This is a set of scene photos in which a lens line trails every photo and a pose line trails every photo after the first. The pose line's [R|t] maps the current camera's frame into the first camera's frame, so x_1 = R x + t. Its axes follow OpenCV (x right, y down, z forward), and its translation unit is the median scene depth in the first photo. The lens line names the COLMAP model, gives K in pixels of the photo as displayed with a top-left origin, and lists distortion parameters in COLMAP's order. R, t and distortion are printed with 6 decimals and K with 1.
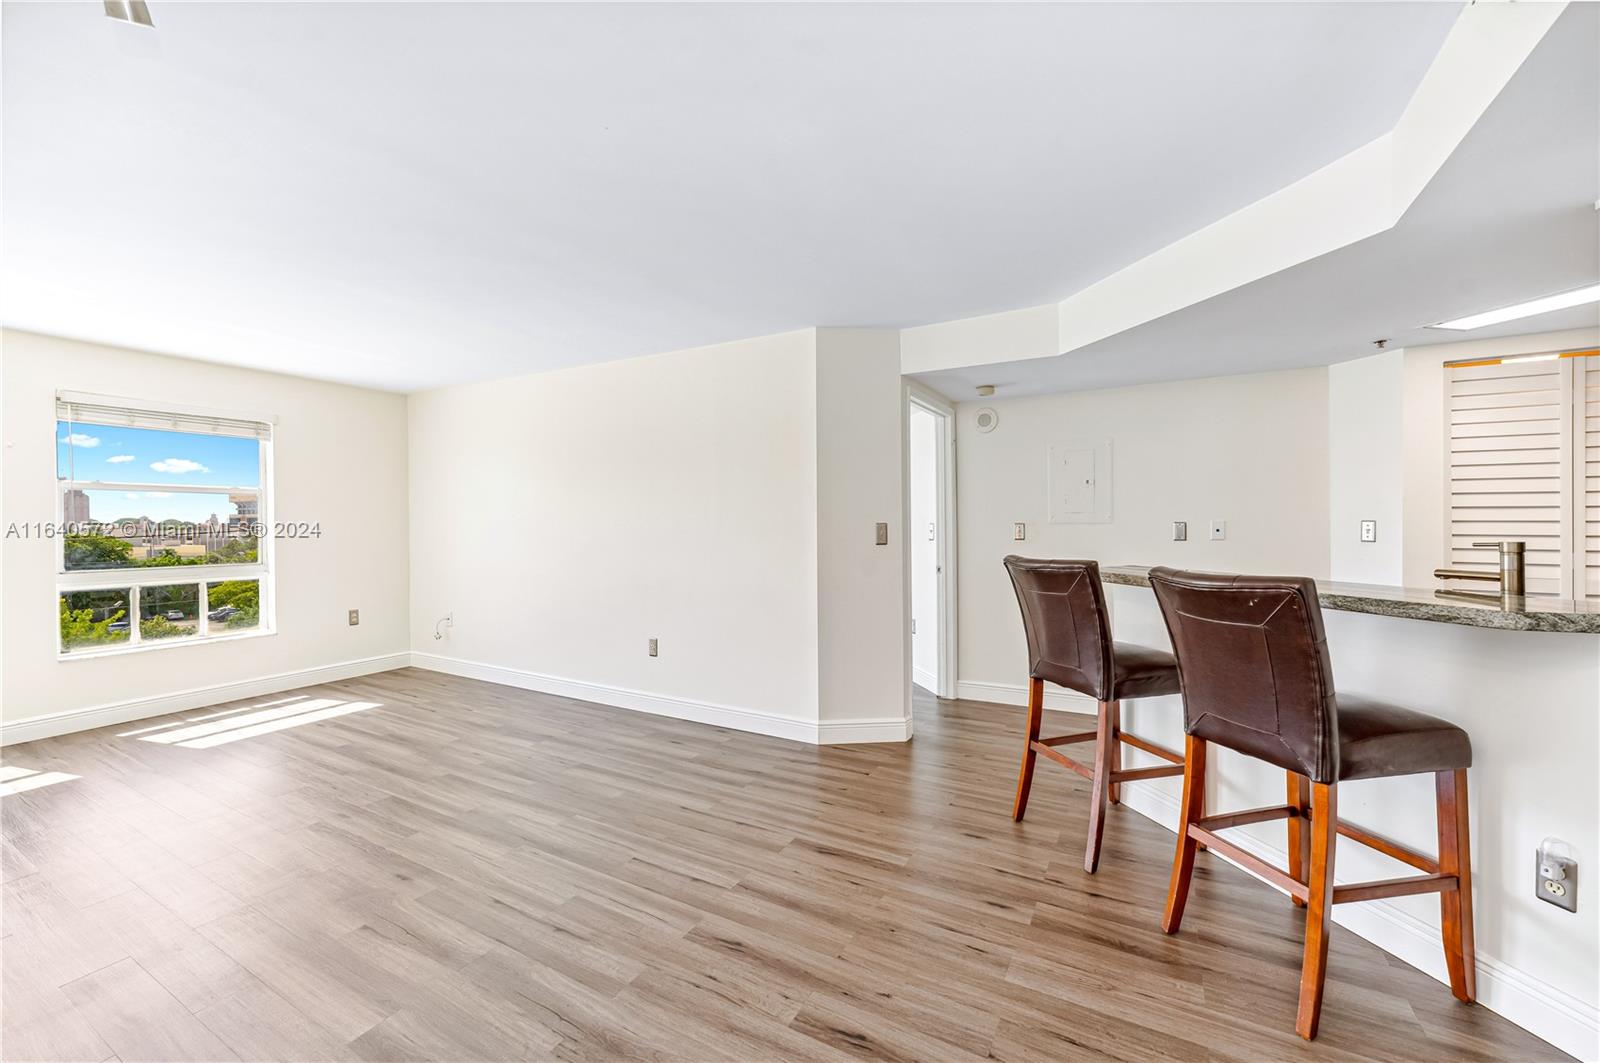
lens RADIAL K [[637.0, 0, 794.5], [0, 637.0, 514.2], [0, 0, 1]] dist [-0.000169, 0.000443]
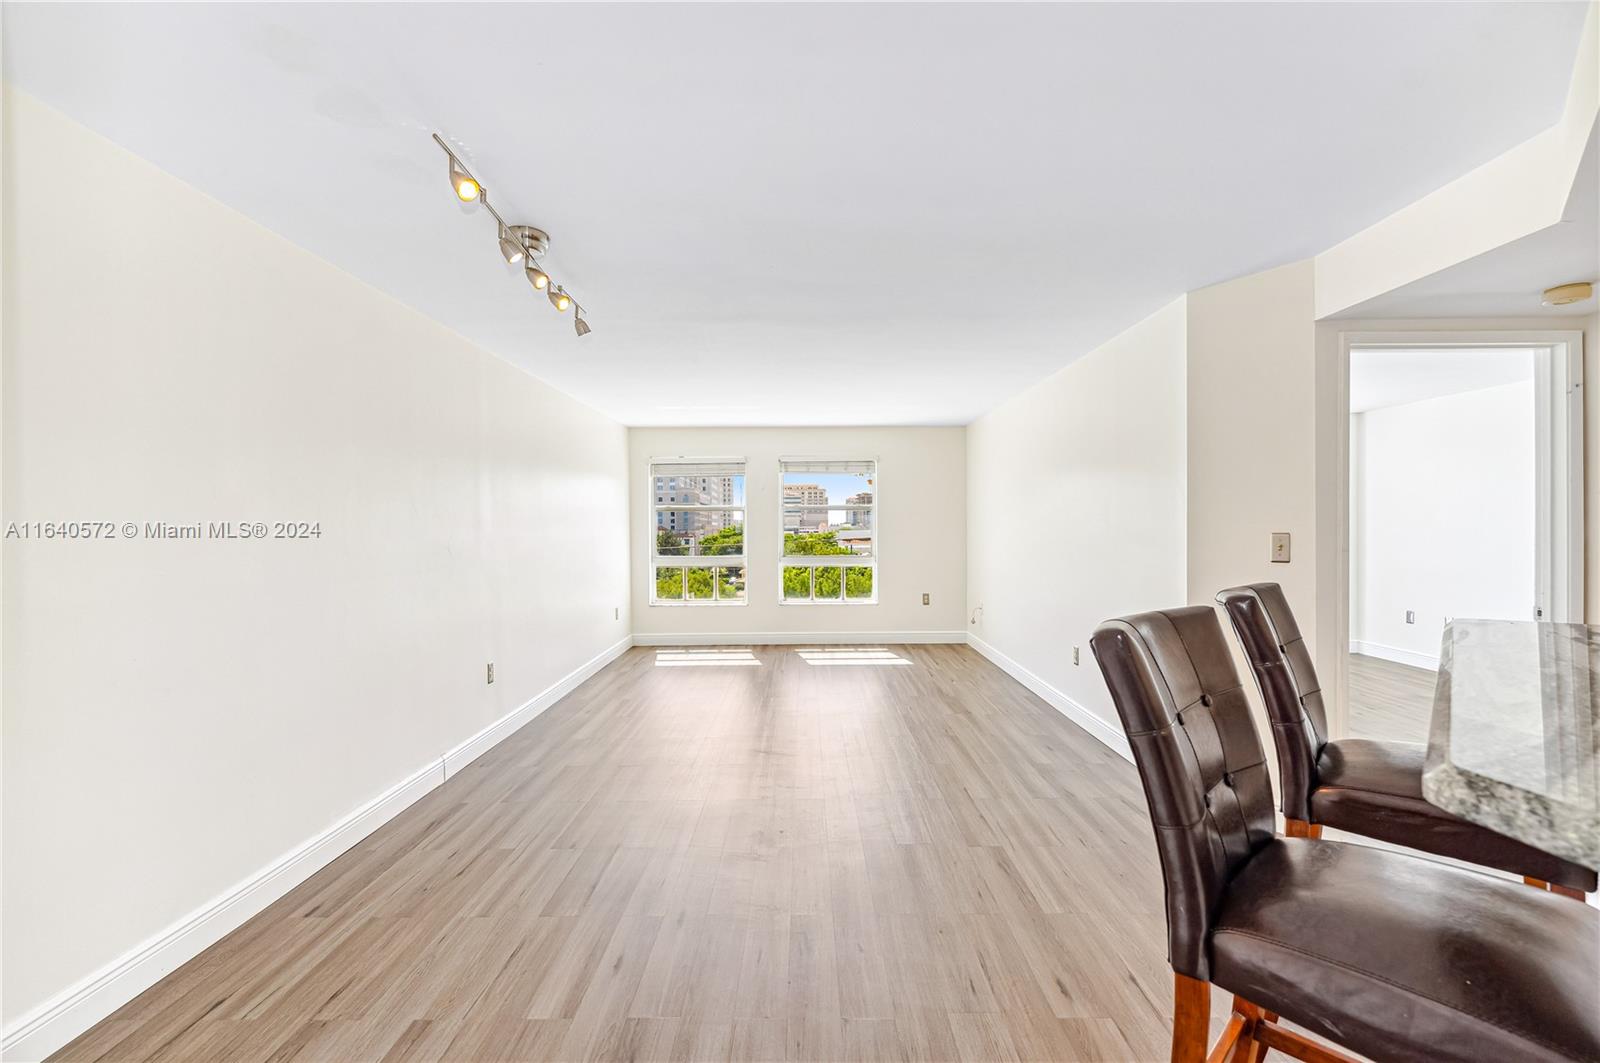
lens RADIAL K [[637.0, 0, 804.2], [0, 637.0, 541.3], [0, 0, 1]] dist [-0.000169, 0.000443]
pose [[0.489034, 0.021057, -0.872011, 0.504762], [0.014288, 0.999381, 0.032146, -0.010853], [0.872148, -0.028180, 0.488430, 0.169645]]
